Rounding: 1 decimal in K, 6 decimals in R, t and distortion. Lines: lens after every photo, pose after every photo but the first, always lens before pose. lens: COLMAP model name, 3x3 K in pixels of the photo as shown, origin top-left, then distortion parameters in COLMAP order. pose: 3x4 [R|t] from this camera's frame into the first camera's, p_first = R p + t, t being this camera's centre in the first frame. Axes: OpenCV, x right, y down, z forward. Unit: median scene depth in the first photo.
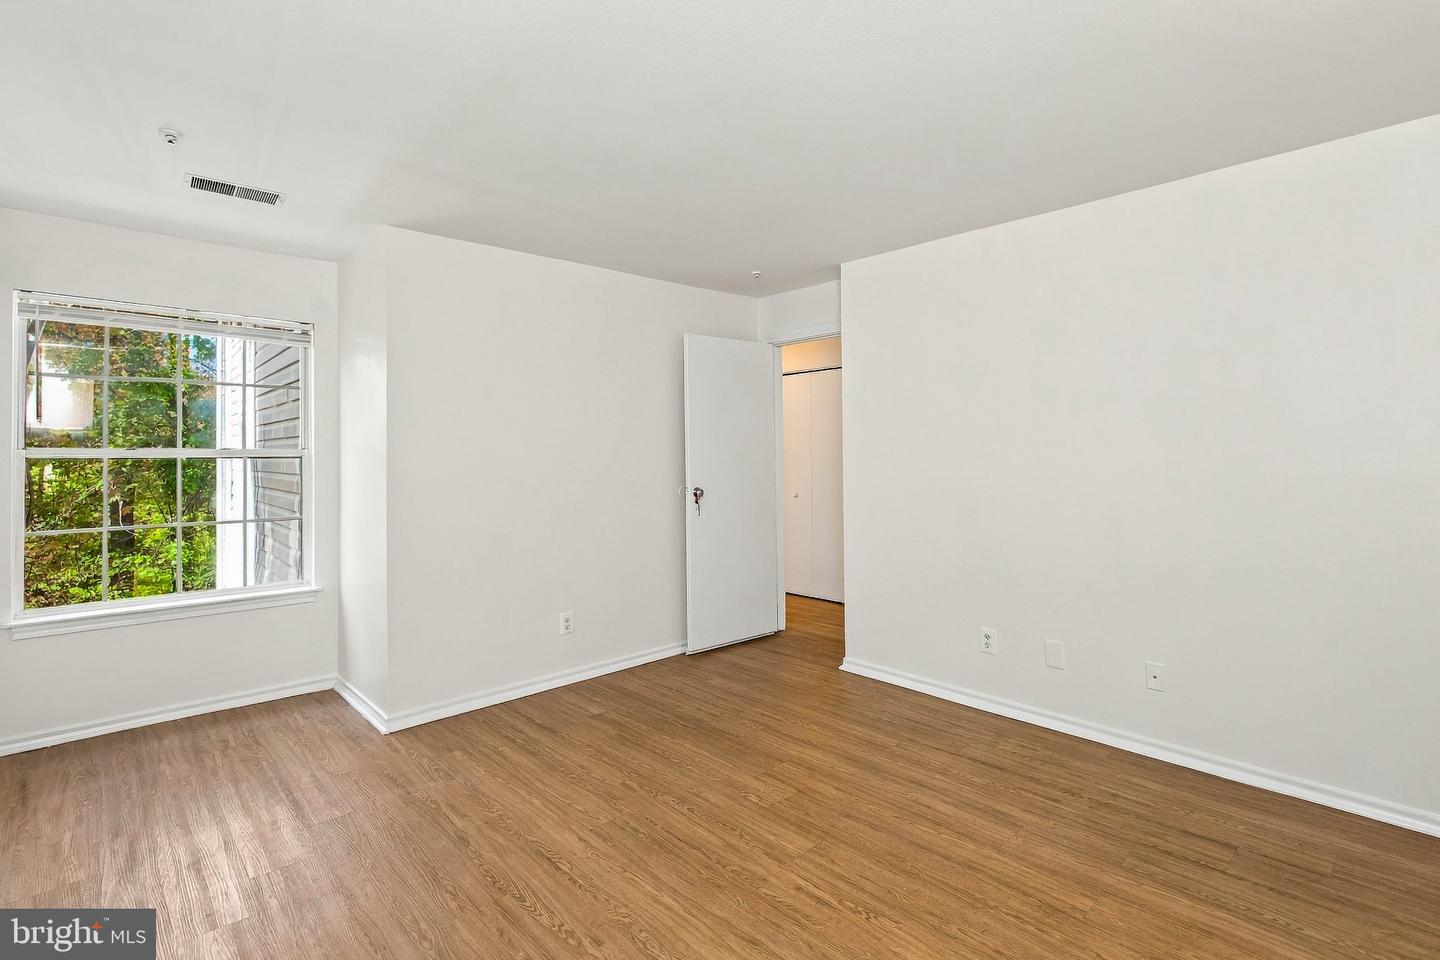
lens RADIAL K [[670.2, 0, 726.7], [0, 670.2, 471.8], [0, 0, 1]] dist [-0.001368, -0.000713]
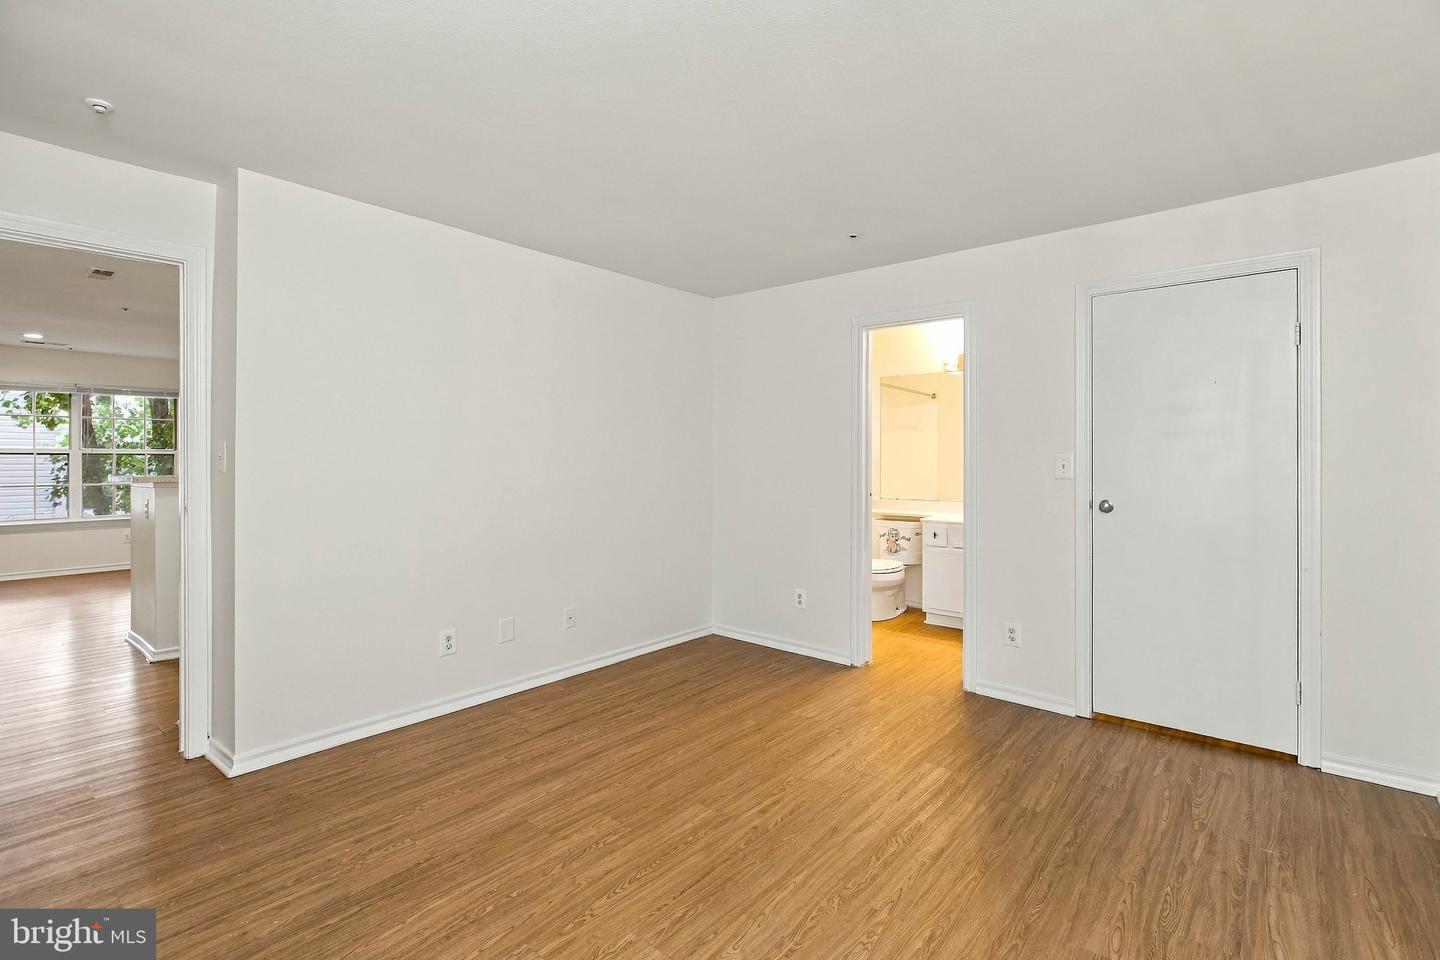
lens RADIAL K [[670.2, 0, 719.0], [0, 670.2, 452.7], [0, 0, 1]] dist [-0.001368, -0.000713]
pose [[-0.102887, 0.013876, 0.994596, -0.898015], [0.021700, 0.999696, -0.011702, -0.008612], [-0.994456, 0.020379, -0.103157, 0.978840]]
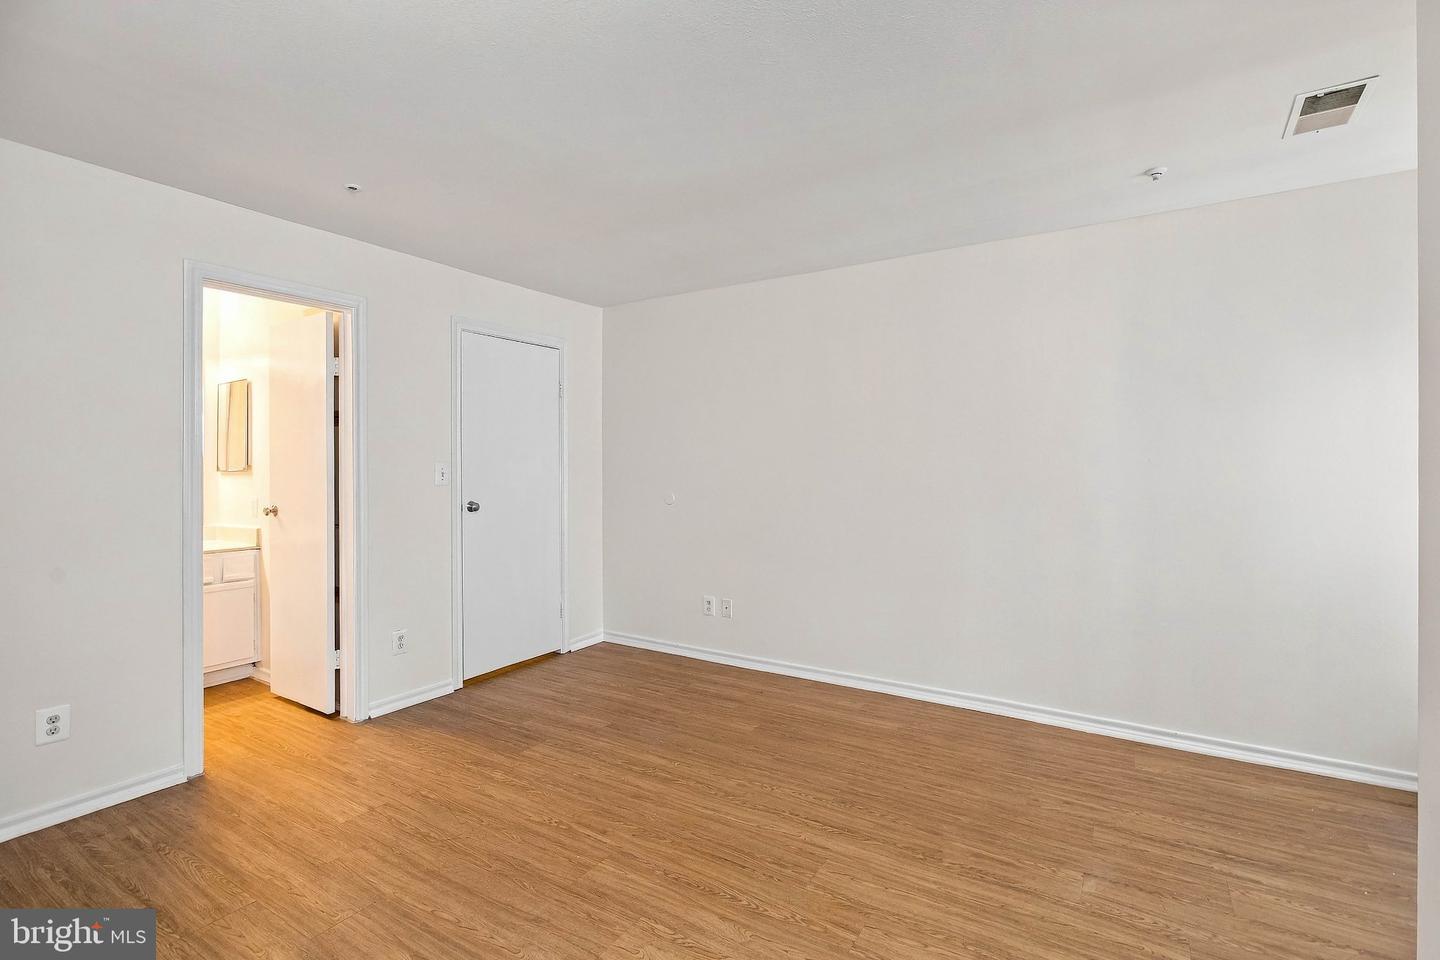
lens RADIAL K [[670.2, 0, 719.0], [0, 670.2, 473.0], [0, 0, 1]] dist [-0.001368, -0.000713]
pose [[-0.968118, 0.011208, -0.250243, 0.164081], [0.002387, 0.999366, 0.035526, -0.037154], [0.250482, 0.033796, -0.967531, 1.775311]]
